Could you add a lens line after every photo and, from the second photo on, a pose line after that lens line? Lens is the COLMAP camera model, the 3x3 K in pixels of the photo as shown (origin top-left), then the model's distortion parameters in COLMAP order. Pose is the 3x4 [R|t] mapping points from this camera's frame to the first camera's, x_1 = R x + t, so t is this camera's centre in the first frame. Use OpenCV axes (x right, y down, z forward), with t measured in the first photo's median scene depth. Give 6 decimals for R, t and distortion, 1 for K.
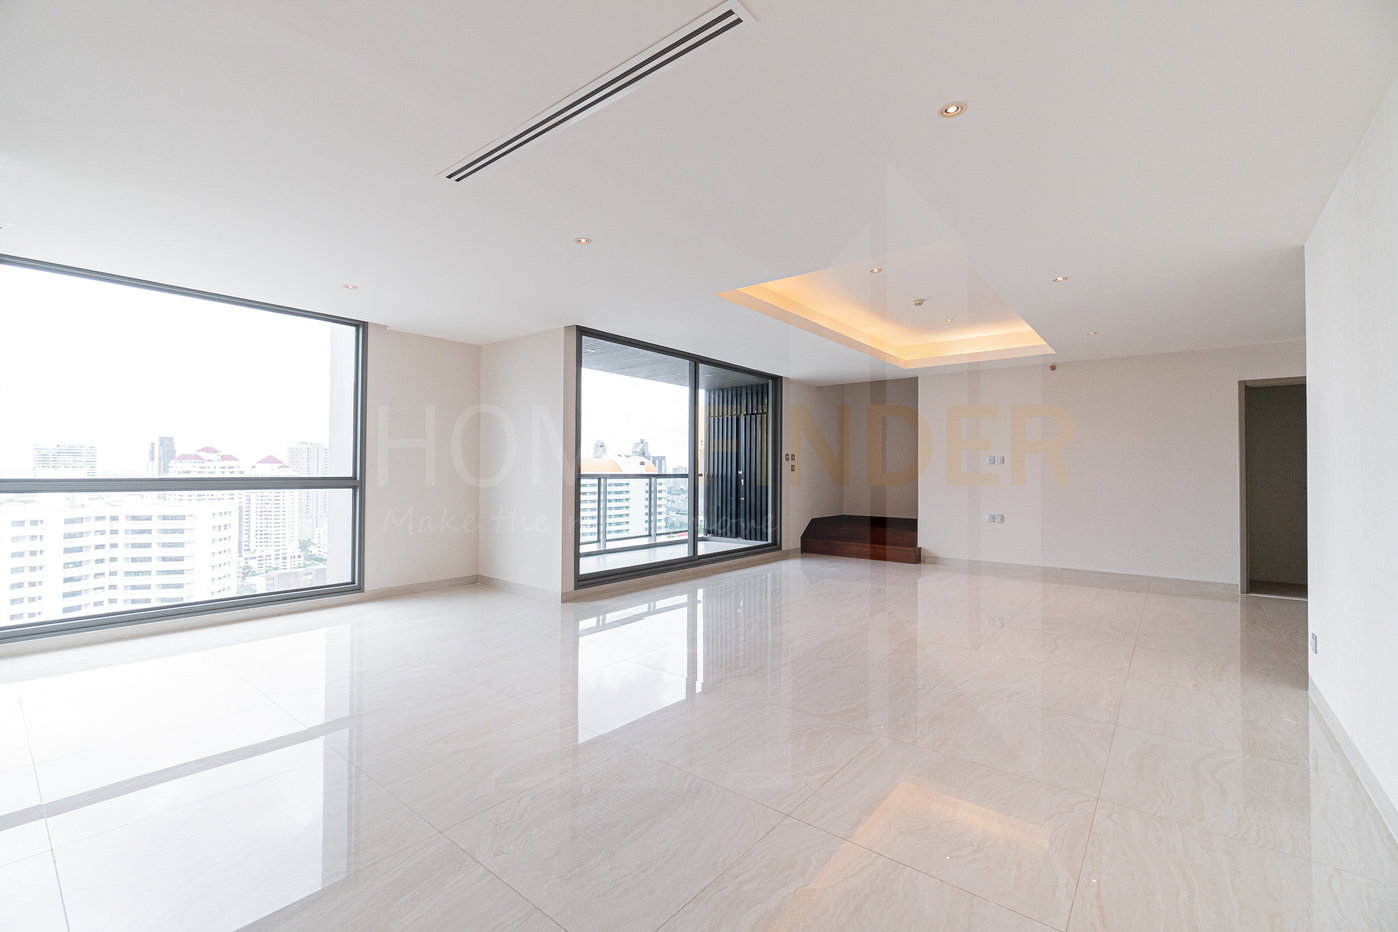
lens RADIAL K [[599.3, 0, 697.8], [0, 599.3, 467.2], [0, 0, 1]] dist [-0.001200, -0.000424]
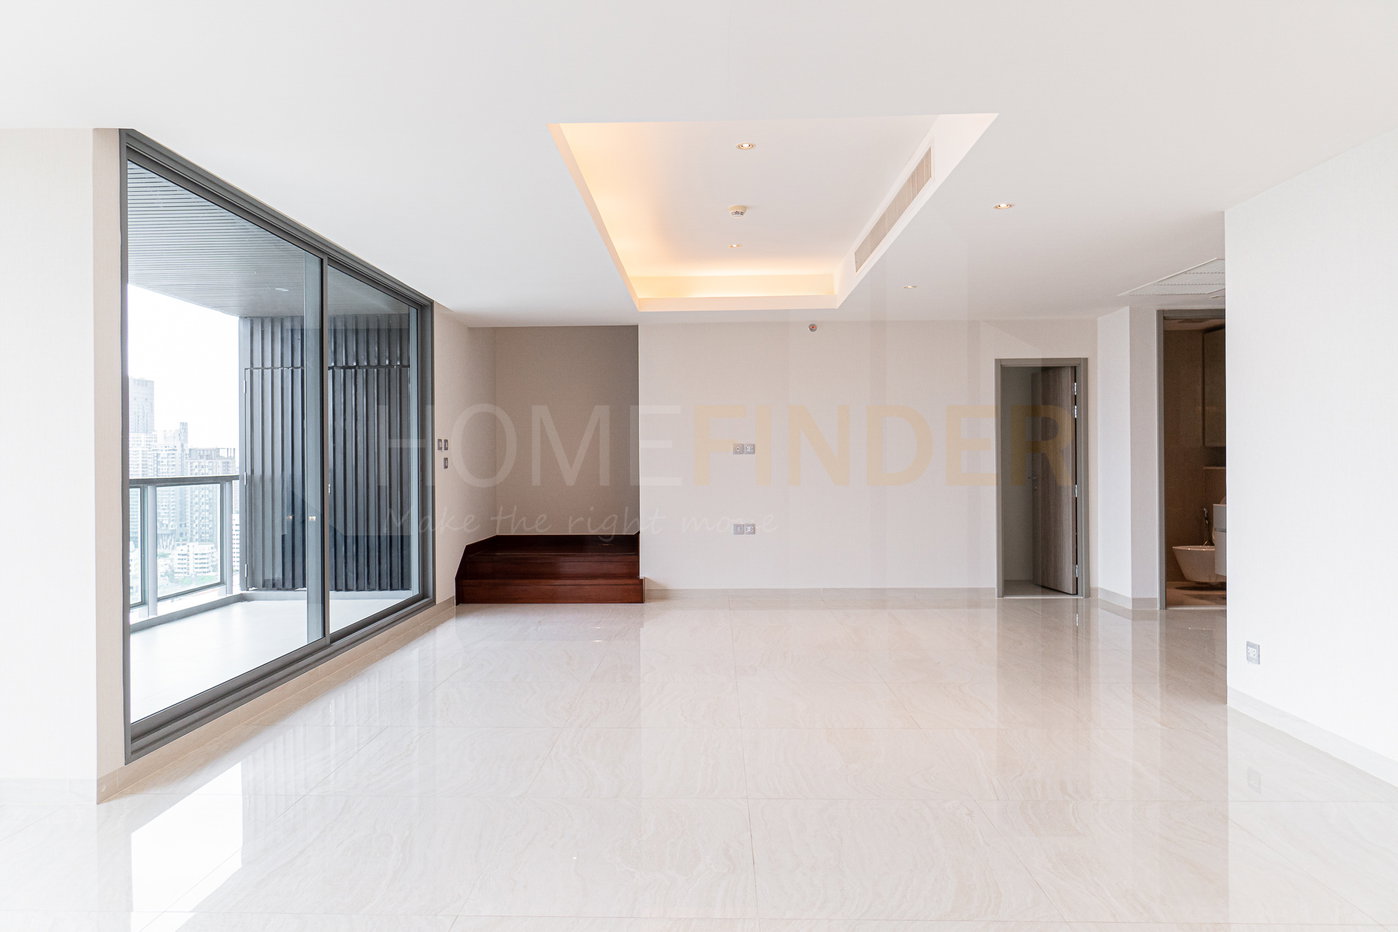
lens RADIAL K [[862.4, 0, 693.3], [0, 862.4, 460.7], [0, 0, 1]] dist [0.008545, 0.001974]
pose [[0.797899, -0.011196, 0.602687, -0.163779], [0.008231, 0.999937, 0.007678, -0.005082], [-0.602734, -0.001166, 0.797941, 0.181139]]
